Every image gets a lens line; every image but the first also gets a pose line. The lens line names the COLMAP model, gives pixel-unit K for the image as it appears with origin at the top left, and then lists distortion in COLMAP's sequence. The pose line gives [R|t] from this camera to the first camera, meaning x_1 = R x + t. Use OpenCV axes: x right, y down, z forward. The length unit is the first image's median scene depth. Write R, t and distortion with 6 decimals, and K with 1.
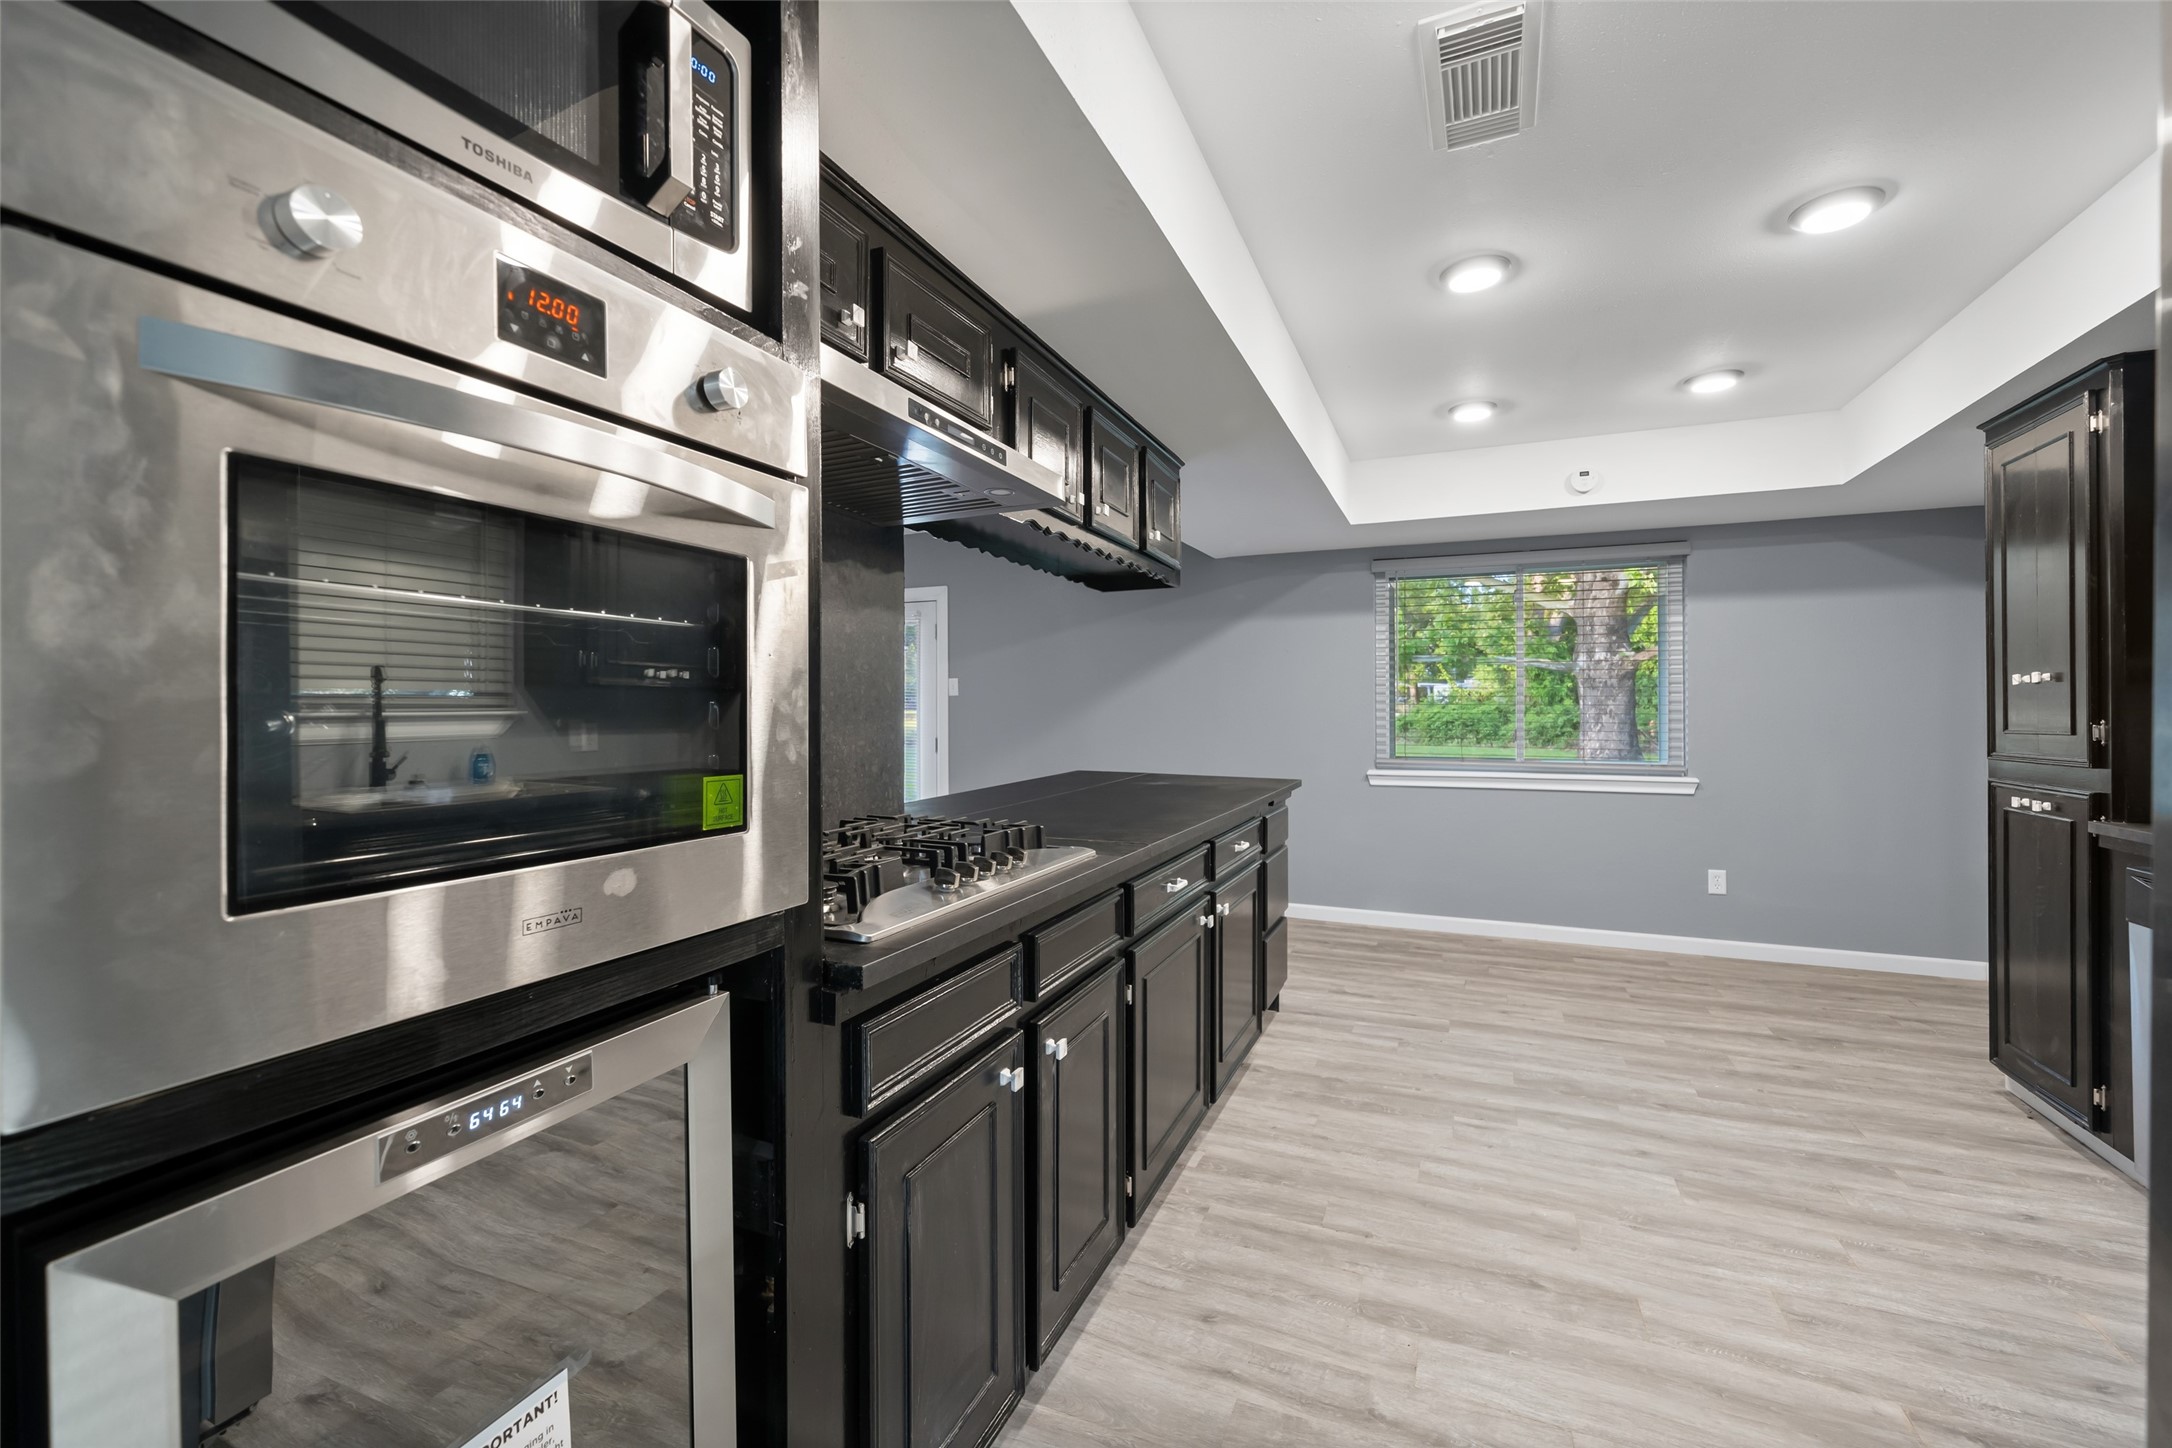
lens RADIAL K [[881.0, 0, 1083.2], [0, 881.0, 709.5], [0, 0, 1]] dist [-0.002089, -0.000623]
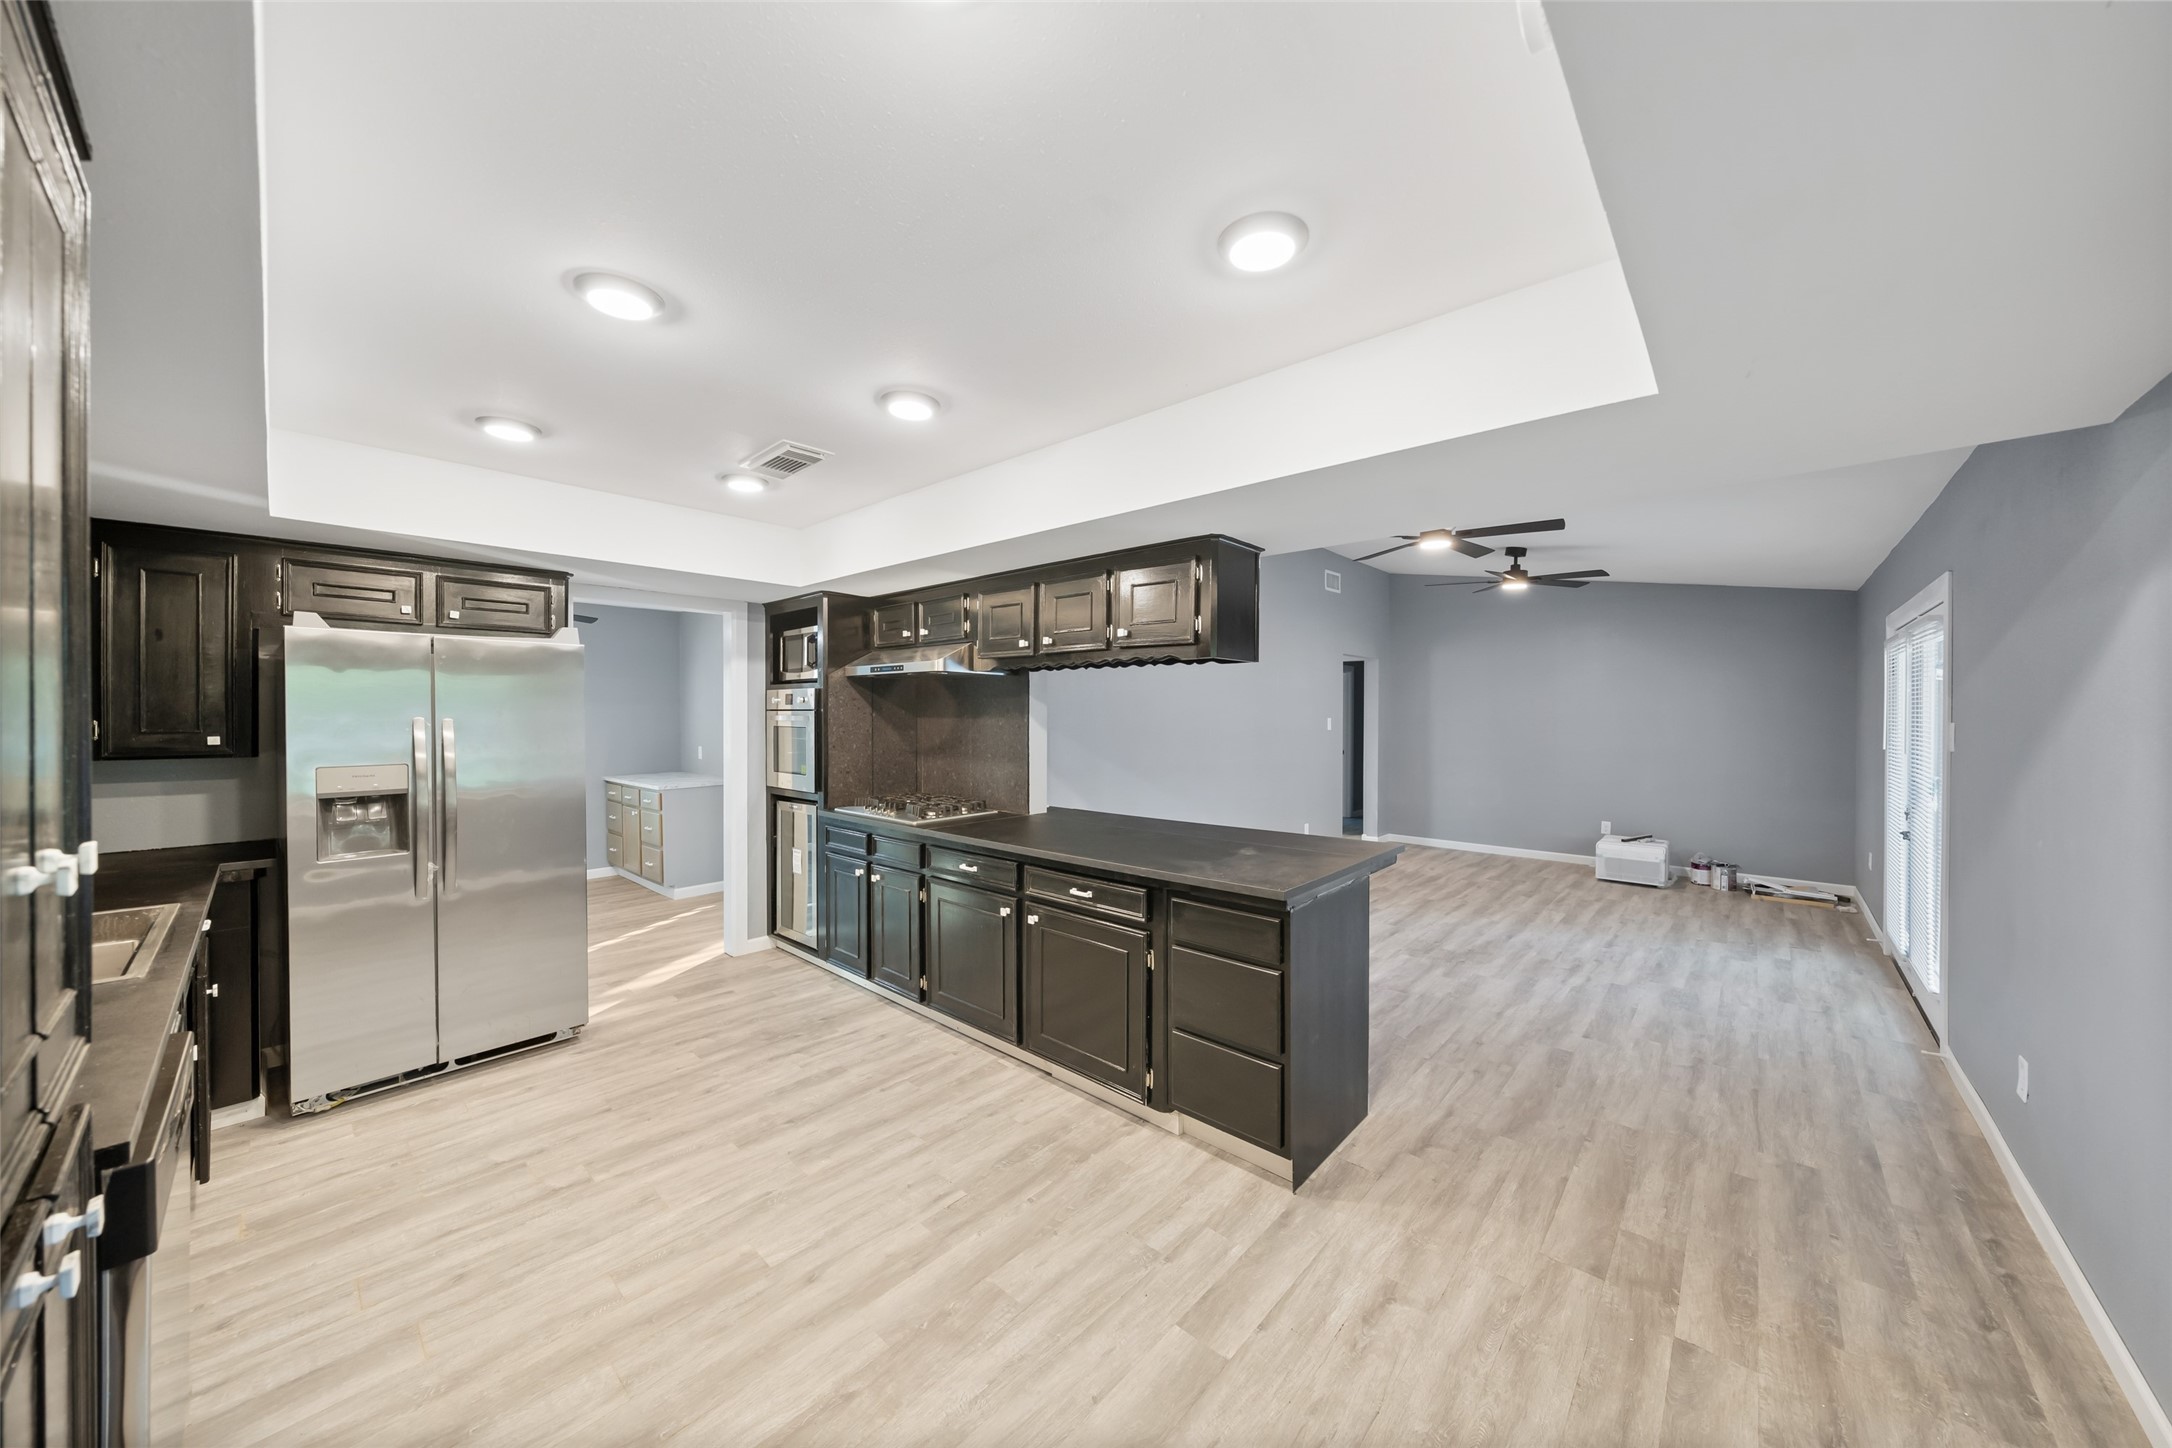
lens RADIAL K [[743.4, 0, 1084.8], [0, 743.4, 718.9], [0, 0, 1]] dist [0.000840, 0.000051]
pose [[-0.315124, 0.008980, -0.949008, 1.370838], [-0.002981, 0.999941, 0.010452, -0.101302], [0.949046, 0.006123, -0.315078, 1.619395]]
